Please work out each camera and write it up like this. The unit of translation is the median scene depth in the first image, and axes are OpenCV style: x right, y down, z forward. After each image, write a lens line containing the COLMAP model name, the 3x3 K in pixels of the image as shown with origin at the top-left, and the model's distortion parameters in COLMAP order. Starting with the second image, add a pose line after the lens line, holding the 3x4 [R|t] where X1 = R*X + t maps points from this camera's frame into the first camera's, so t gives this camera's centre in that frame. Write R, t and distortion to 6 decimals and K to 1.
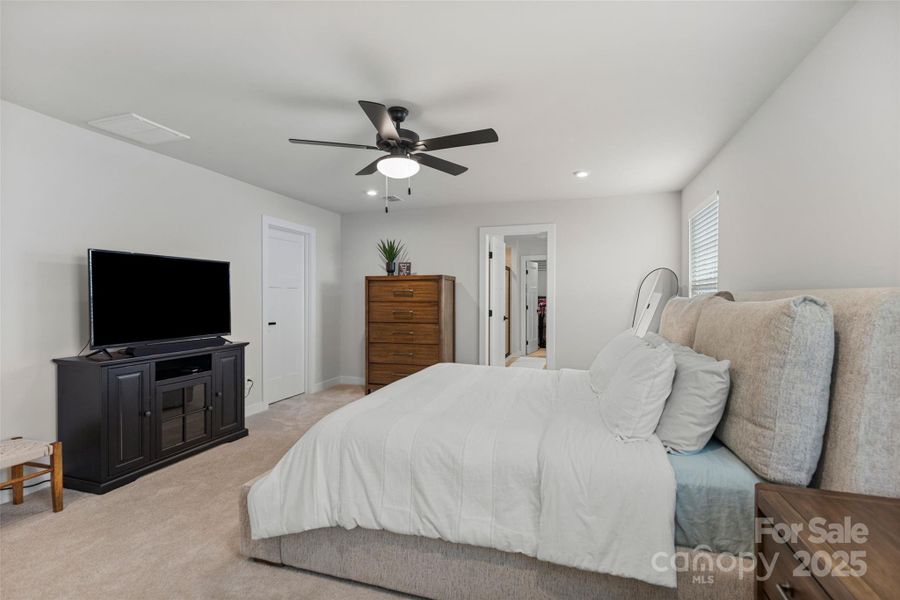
lens RADIAL K [[417.4, 0, 450.0], [0, 417.4, 300.0], [0, 0, 1]] dist [0.000361, -0.000075]
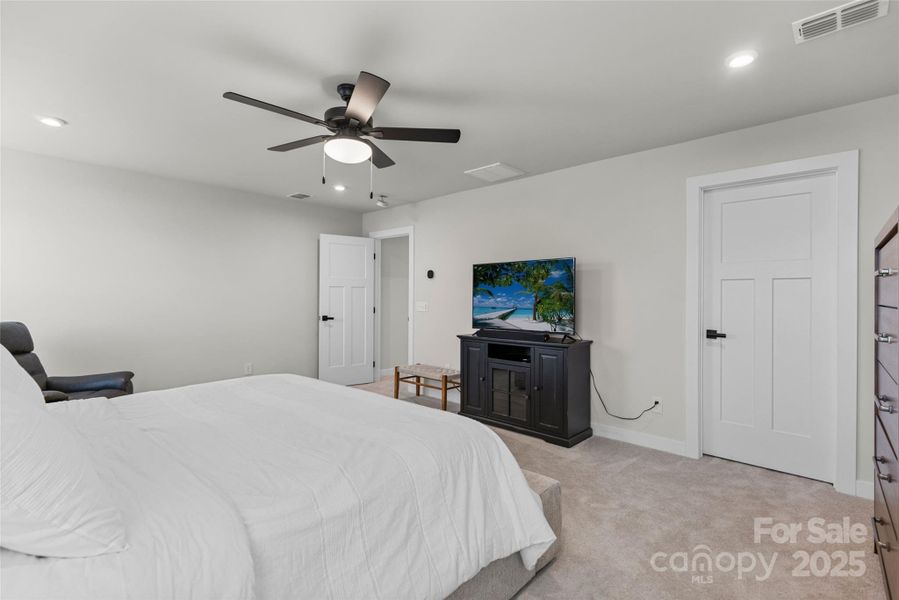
lens RADIAL K [[416.9, 0, 449.5], [0, 416.9, 300.0], [0, 0, 1]] dist [0.000361, -0.000075]
pose [[-0.423831, 0.002792, -0.905737, 0.459914], [-0.009569, 0.999926, 0.007560, 0.000763], [0.905691, 0.011871, -0.423772, 1.197747]]
